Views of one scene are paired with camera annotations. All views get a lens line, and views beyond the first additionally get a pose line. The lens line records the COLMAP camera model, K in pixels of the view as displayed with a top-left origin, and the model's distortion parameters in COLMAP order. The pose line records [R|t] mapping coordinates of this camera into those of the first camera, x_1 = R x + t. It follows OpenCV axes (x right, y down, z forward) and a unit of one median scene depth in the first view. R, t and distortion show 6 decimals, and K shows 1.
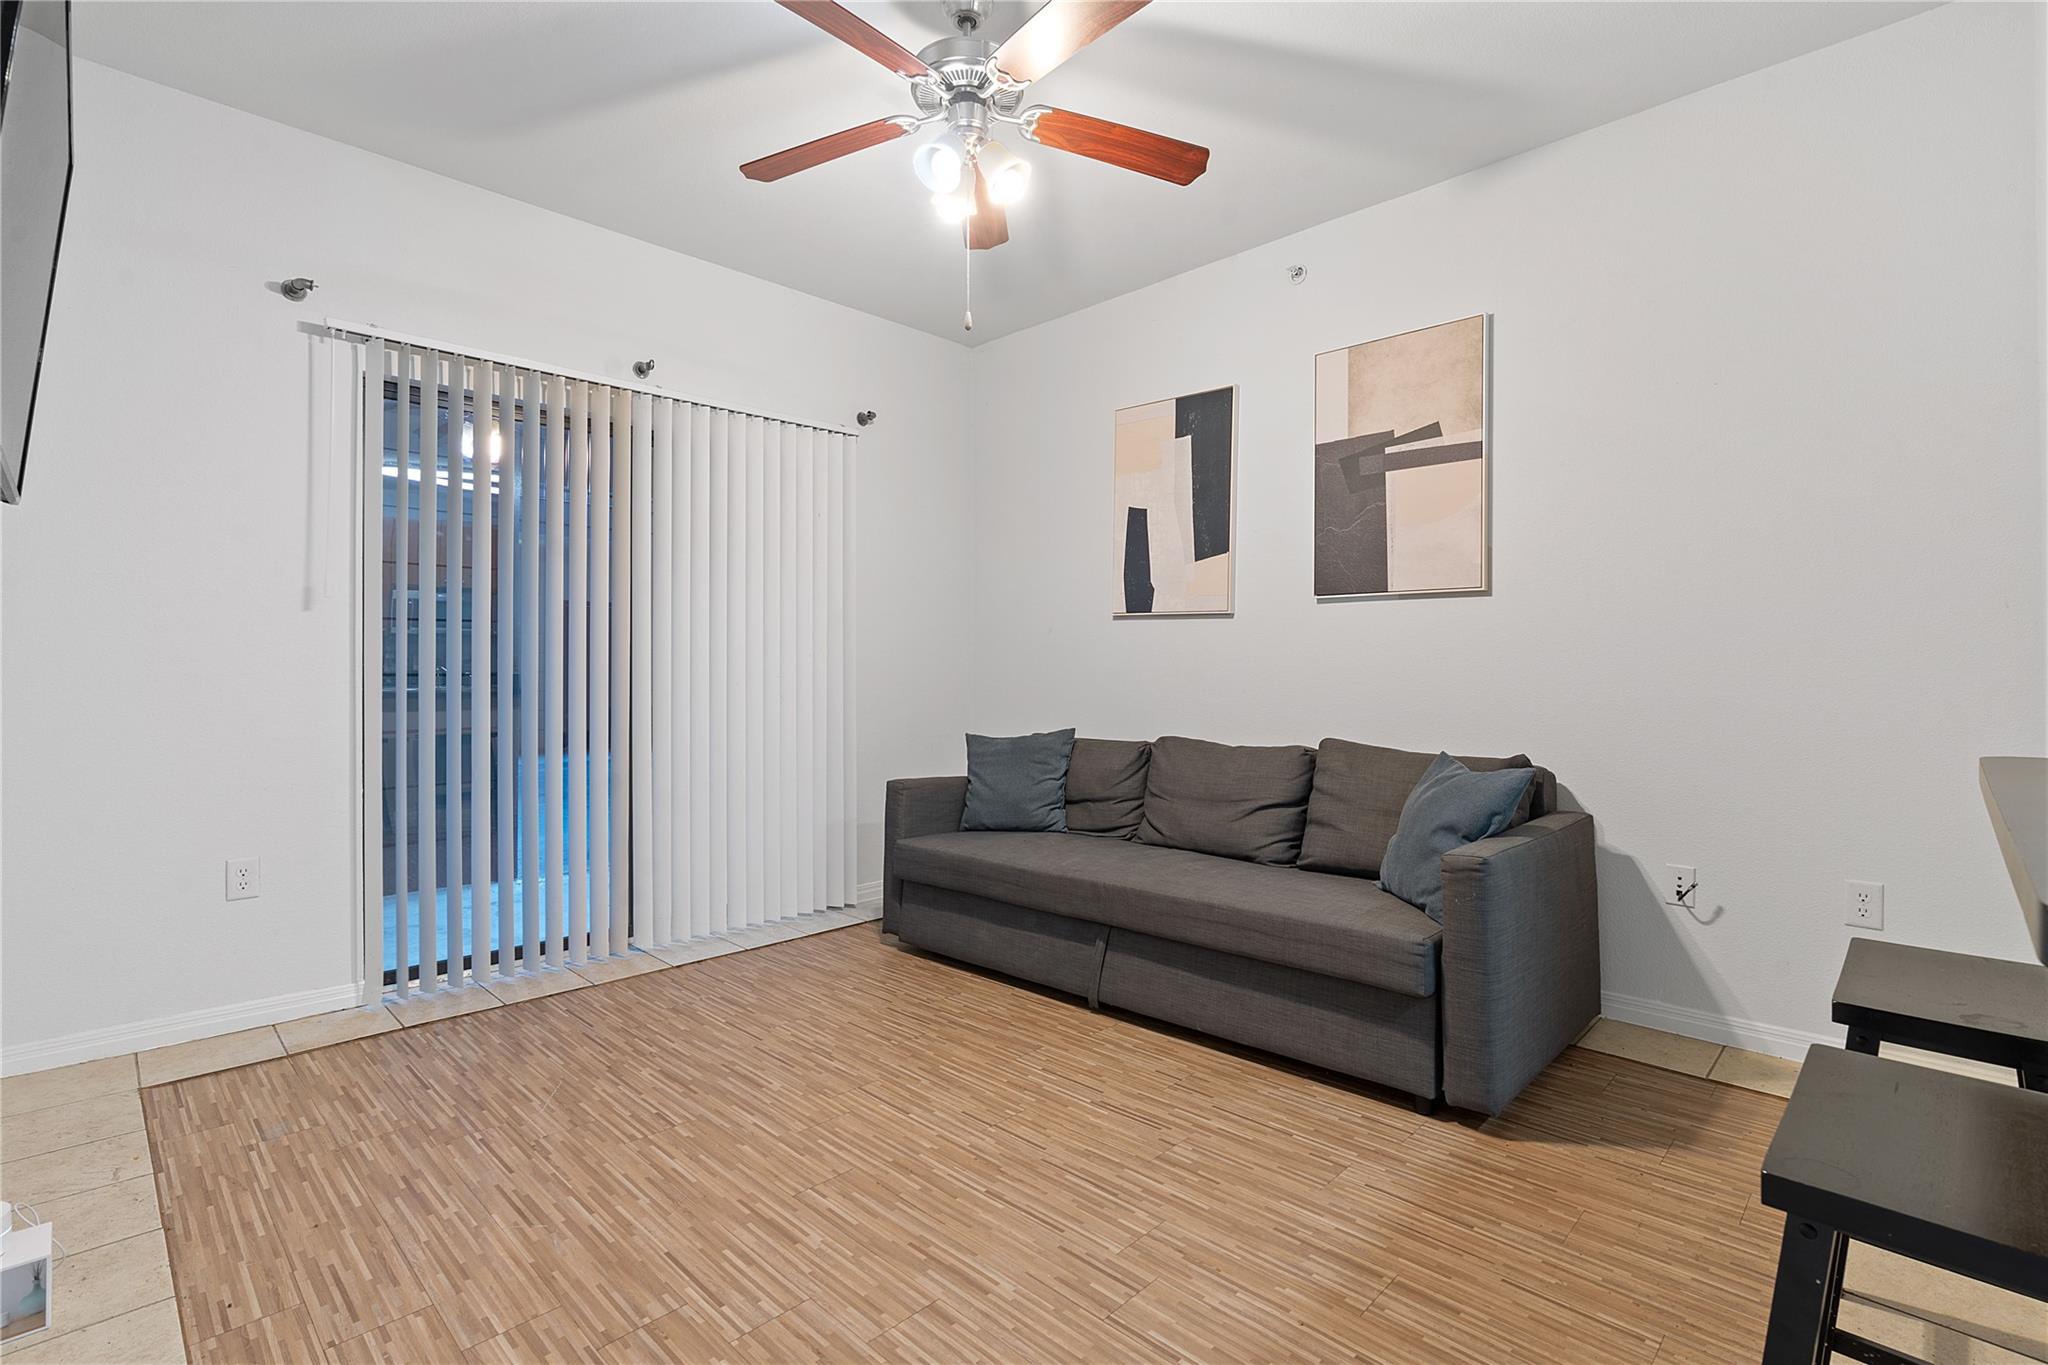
lens RADIAL K [[951.6, 0, 1019.9], [0, 951.6, 662.3], [0, 0, 1]] dist [-0.002387, 0.000672]
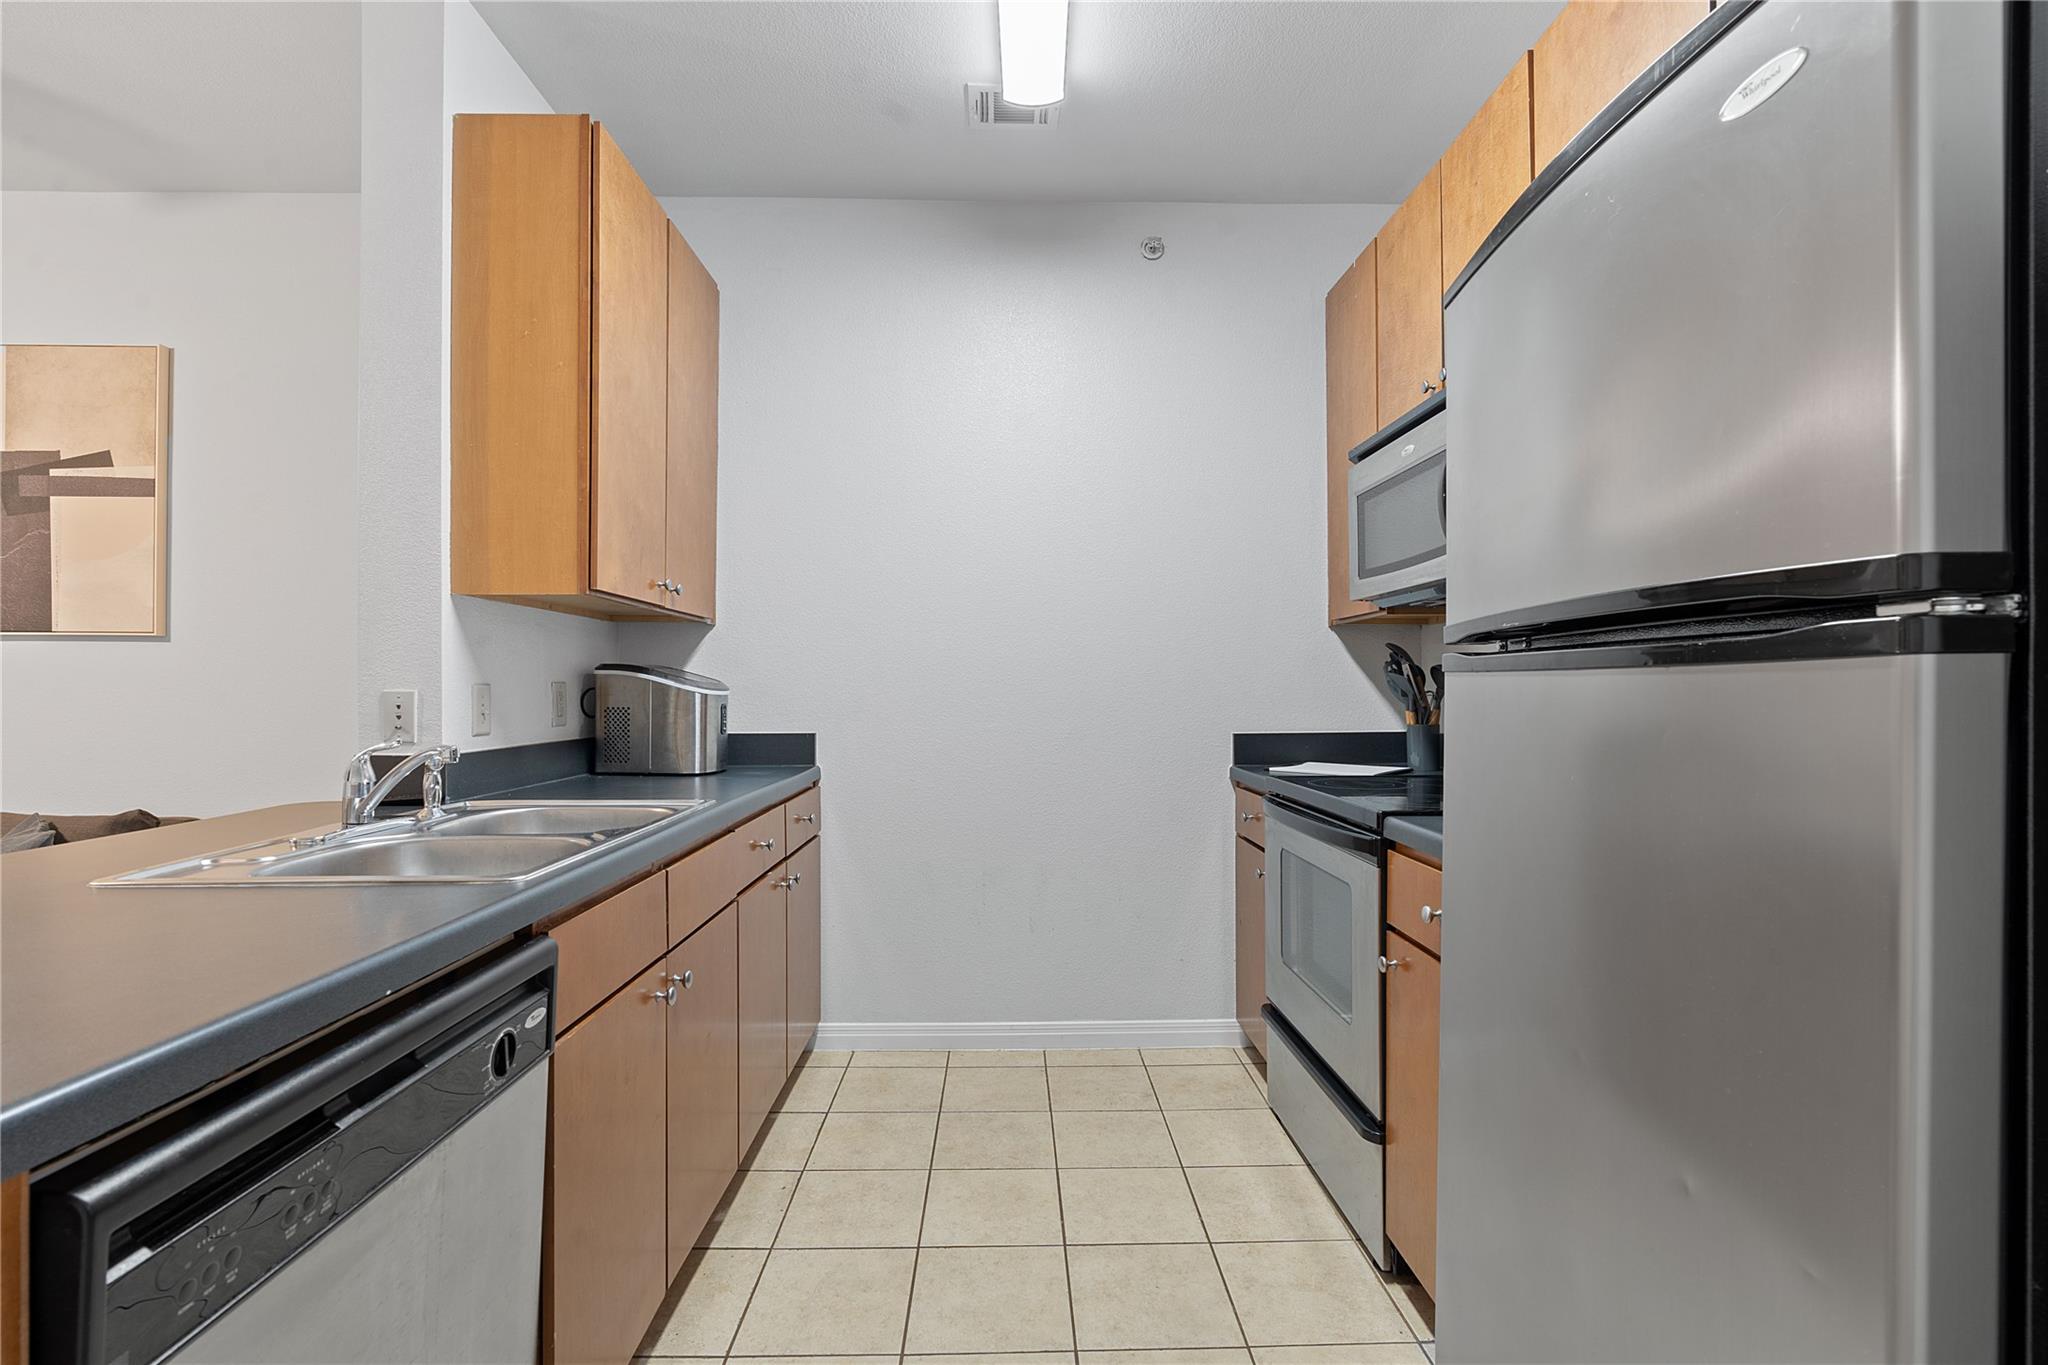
lens RADIAL K [[928.1, 0, 1019.1], [0, 928.1, 682.4], [0, 0, 1]] dist [-0.002068, 0.000021]
pose [[0.698735, 0.002292, 0.715377, 0.505577], [-0.003464, 0.999994, 0.000179, -0.038235], [-0.715372, -0.002603, 0.698739, -0.316213]]
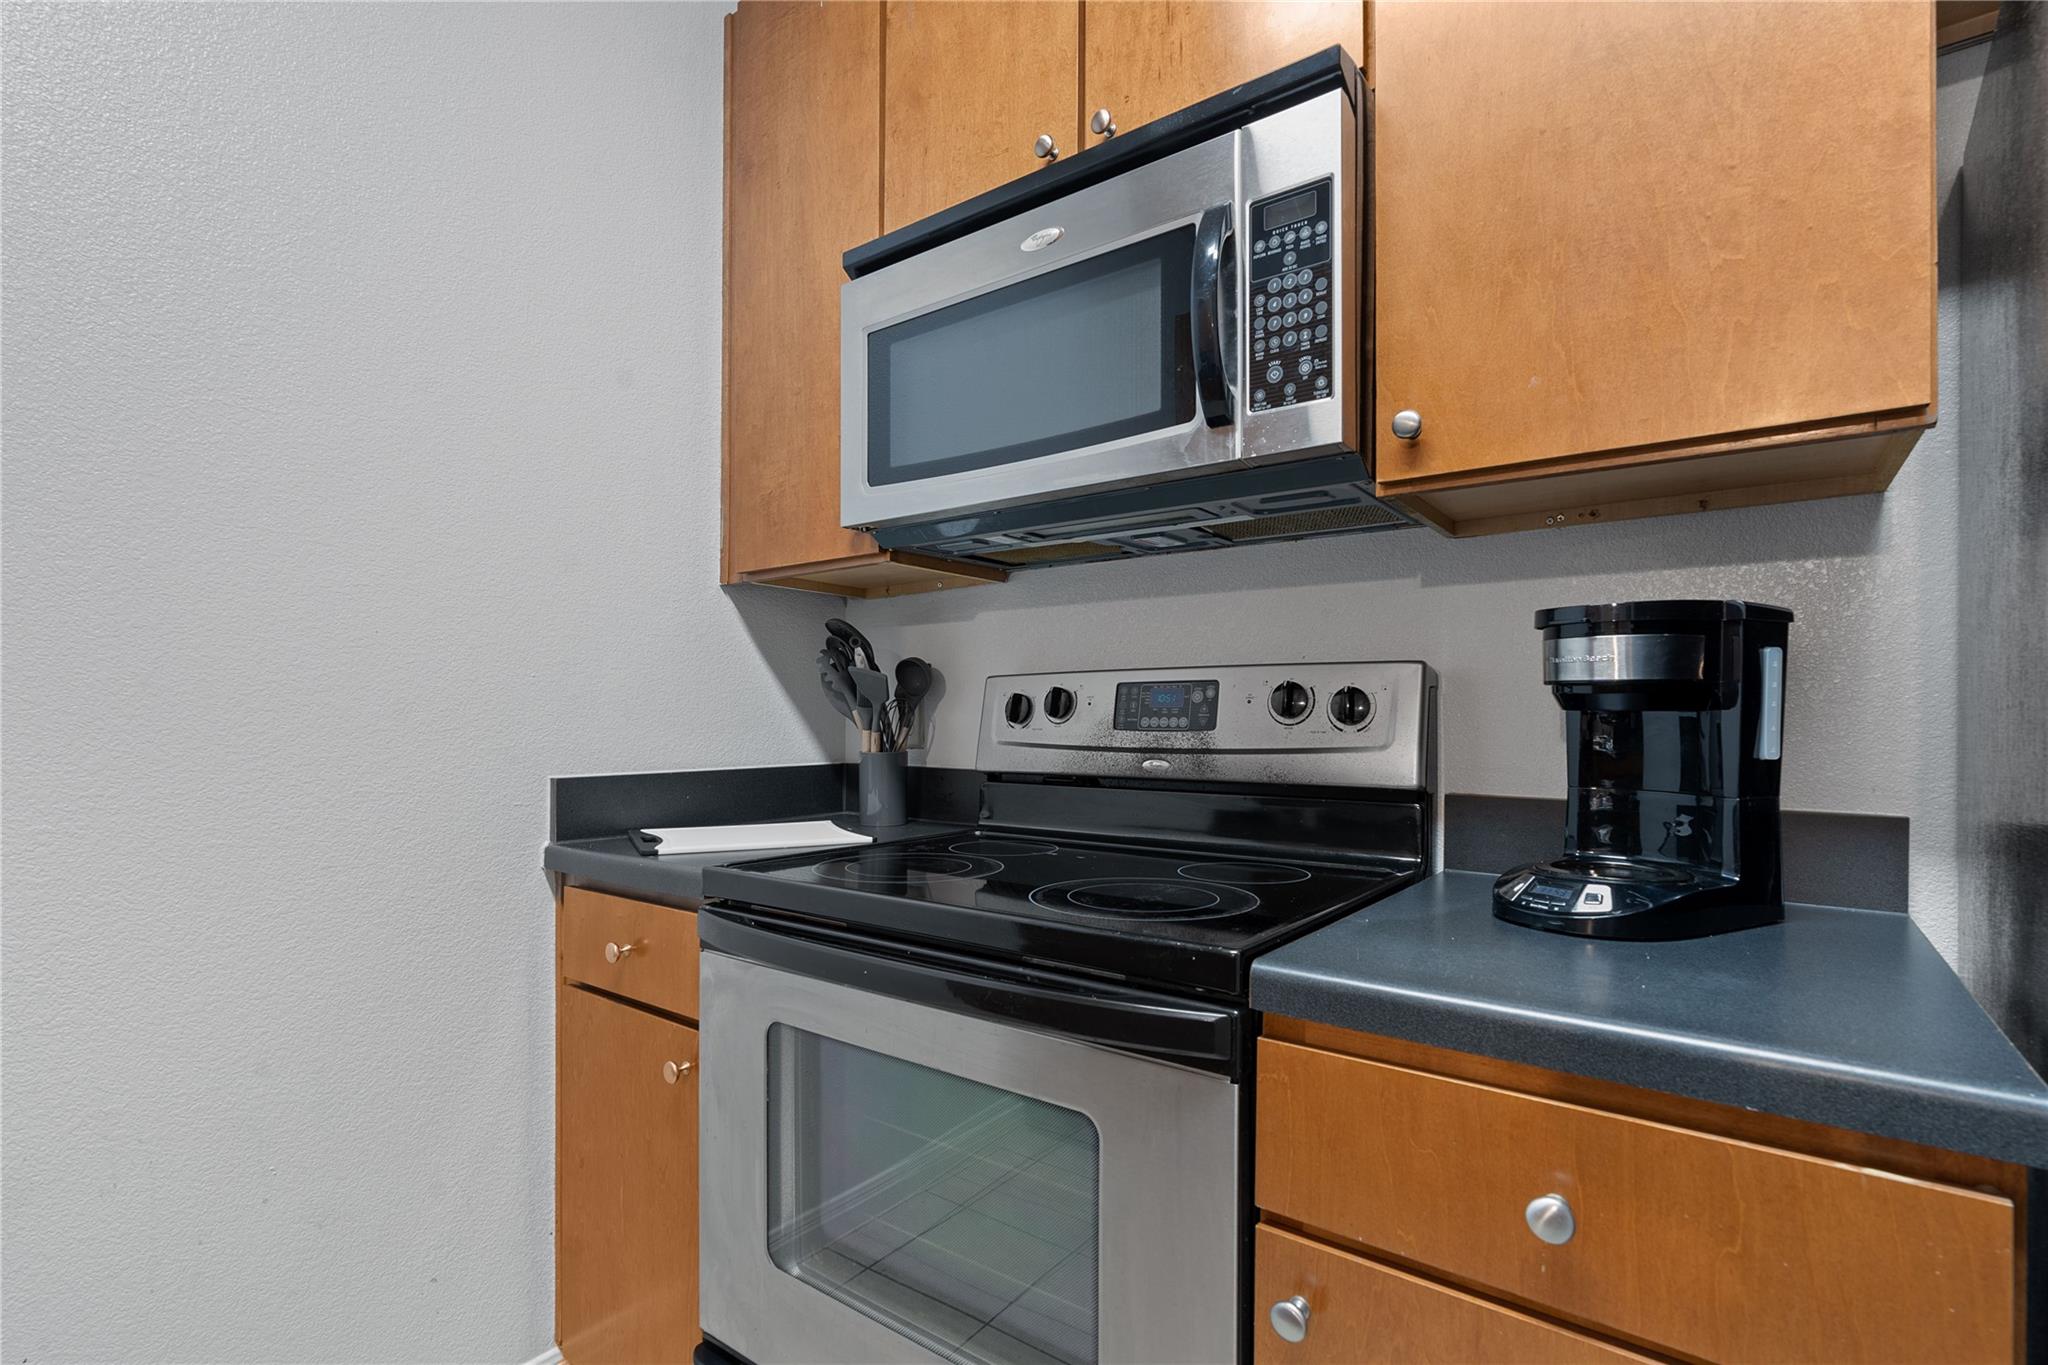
lens RADIAL K [[953.6, 0, 1038.1], [0, 953.6, 717.9], [0, 0, 1]] dist [-0.004721, 0.000103]
pose [[-0.130062, 0.000724, 0.991506, 0.888985], [-0.013129, 0.999911, -0.002453, -0.015545], [-0.991419, -0.013336, -0.130040, 0.071923]]
